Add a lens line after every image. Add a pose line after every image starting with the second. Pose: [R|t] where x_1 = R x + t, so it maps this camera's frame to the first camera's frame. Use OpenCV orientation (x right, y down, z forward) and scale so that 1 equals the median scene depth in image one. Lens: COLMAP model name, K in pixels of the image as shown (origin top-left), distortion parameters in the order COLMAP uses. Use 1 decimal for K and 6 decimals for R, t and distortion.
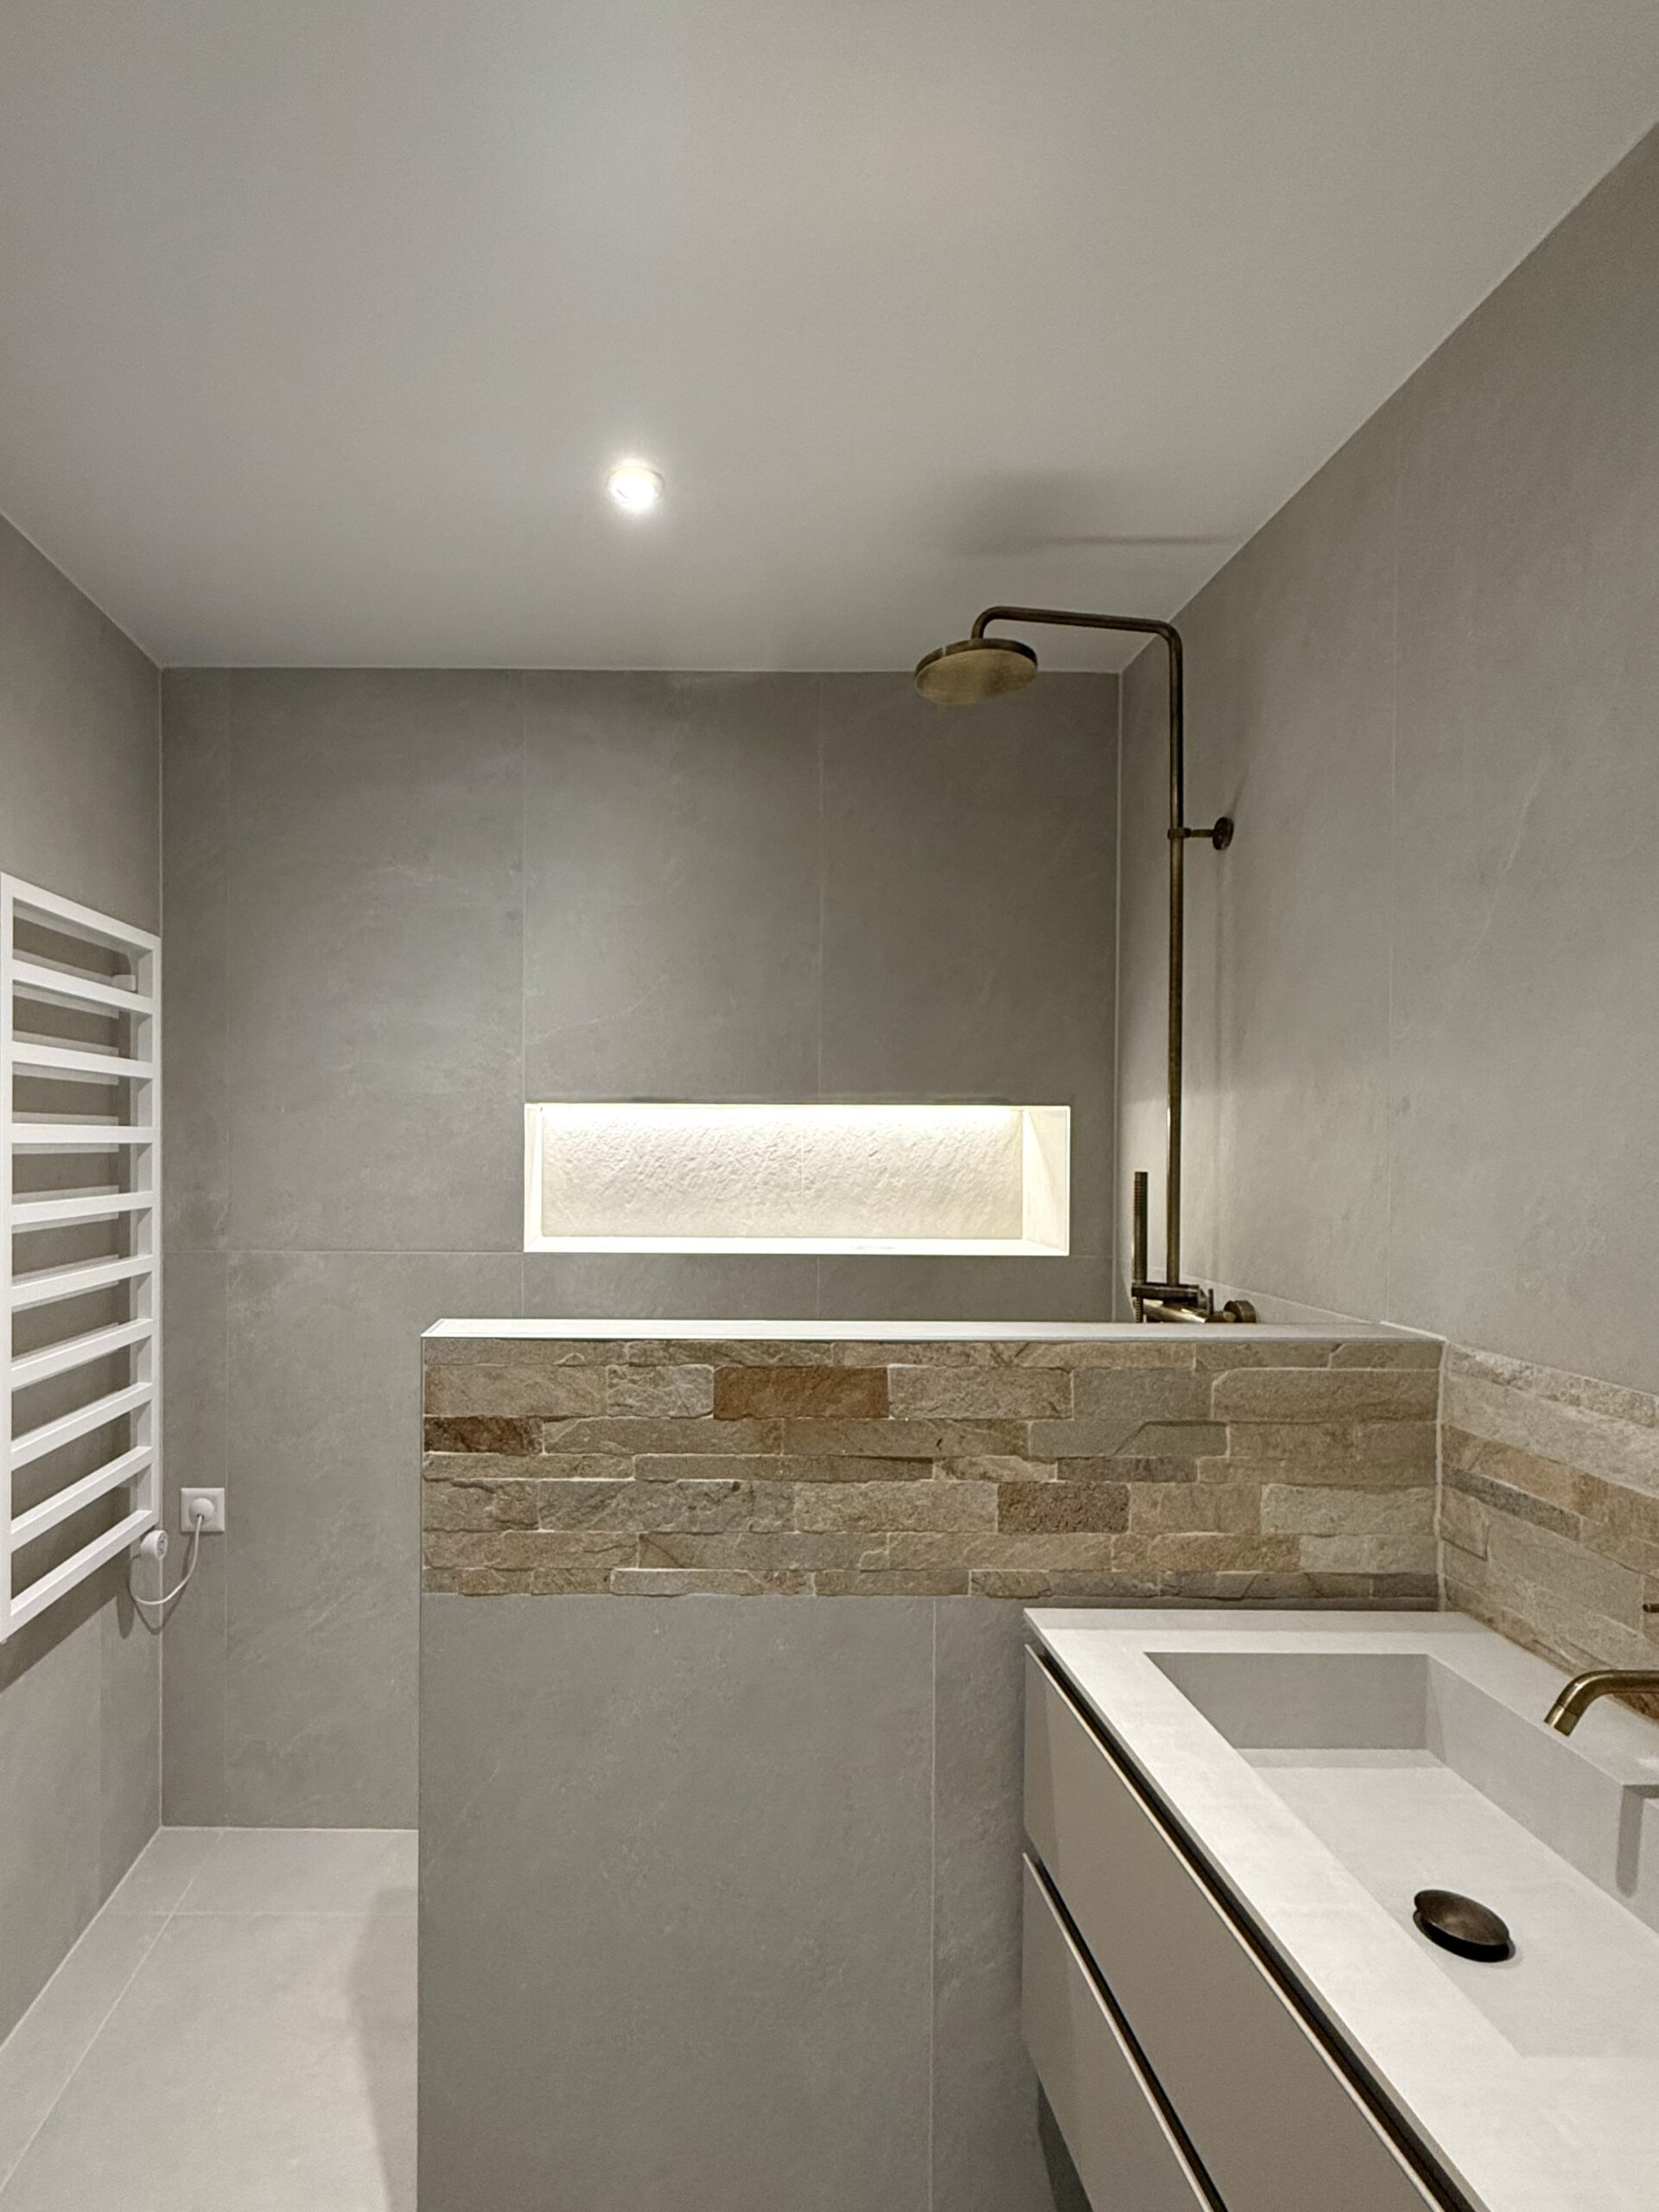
lens RADIAL K [[1042.8, 0, 698.4], [0, 1042.8, 1105.3], [0, 0, 1]] dist [0.003537, 0.000617]
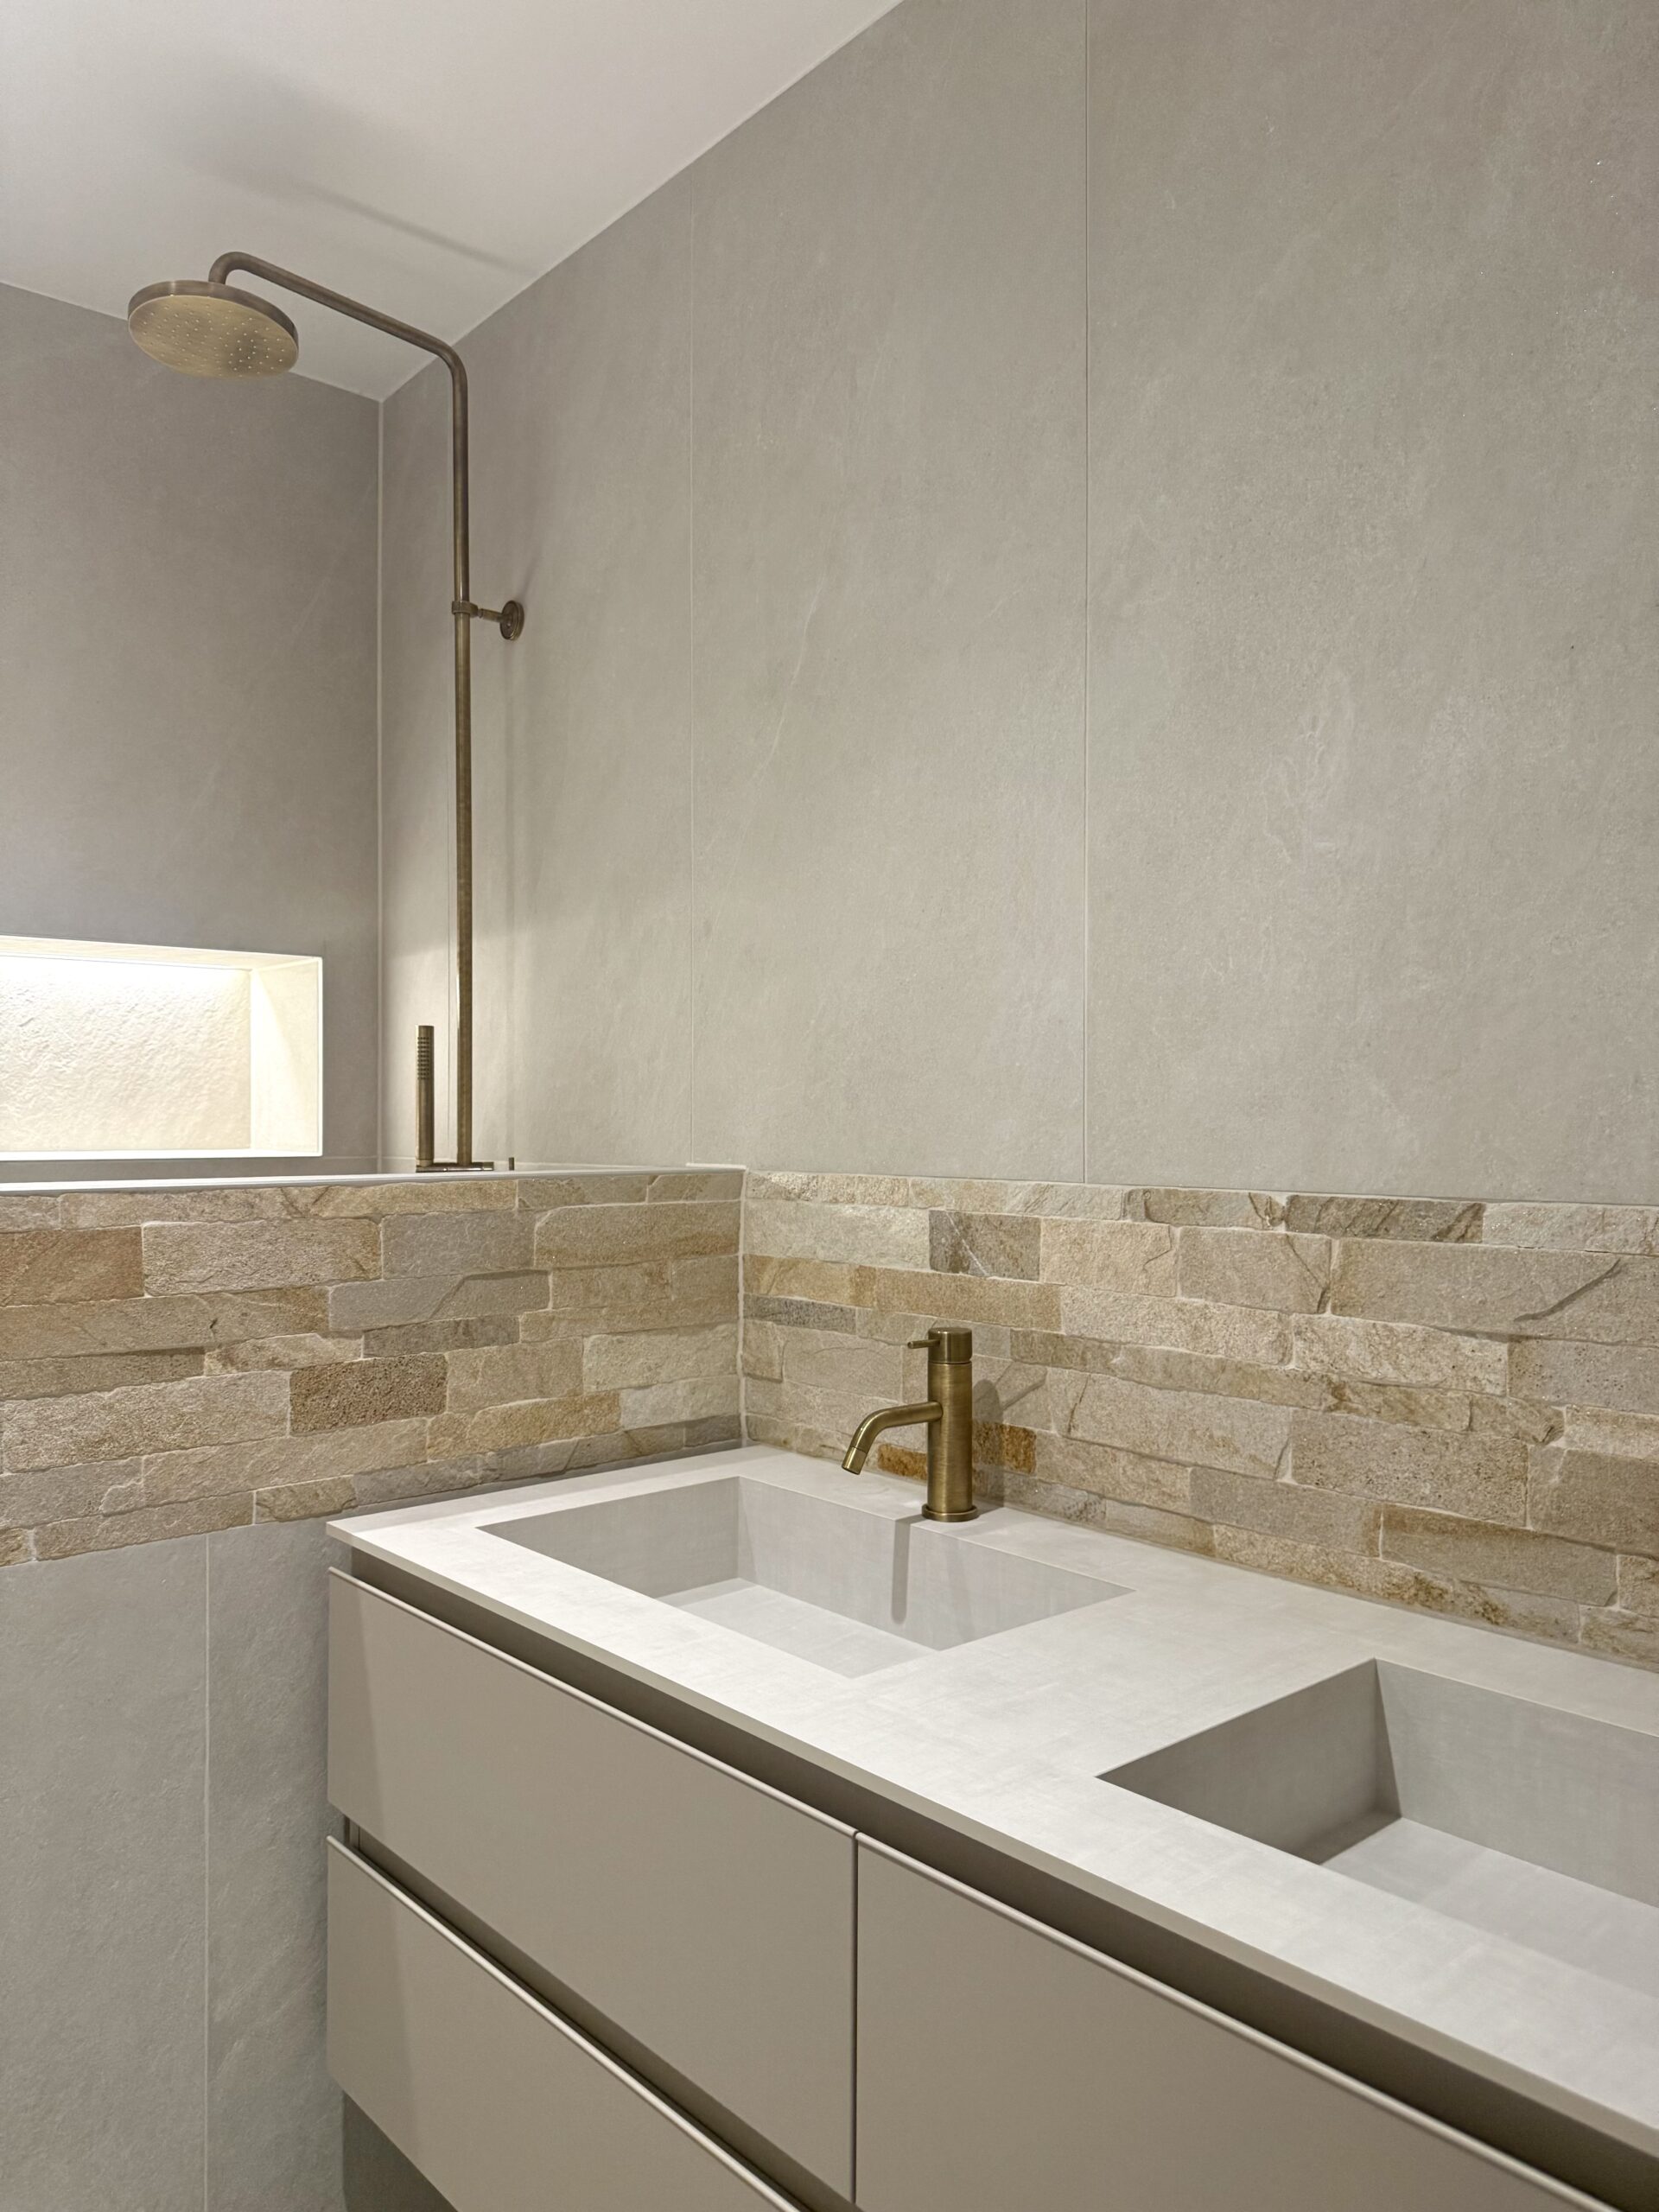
lens RADIAL K [[1578.4, 0, 829.5], [0, 1578.4, 1106.0], [0, 0, 1]] dist [0.104945, -0.243175]
pose [[0.749004, -0.000754, 0.662566, -0.193605], [0.007824, 0.999940, -0.007706, 0.179459], [-0.662520, 0.010956, 0.748964, -0.144397]]
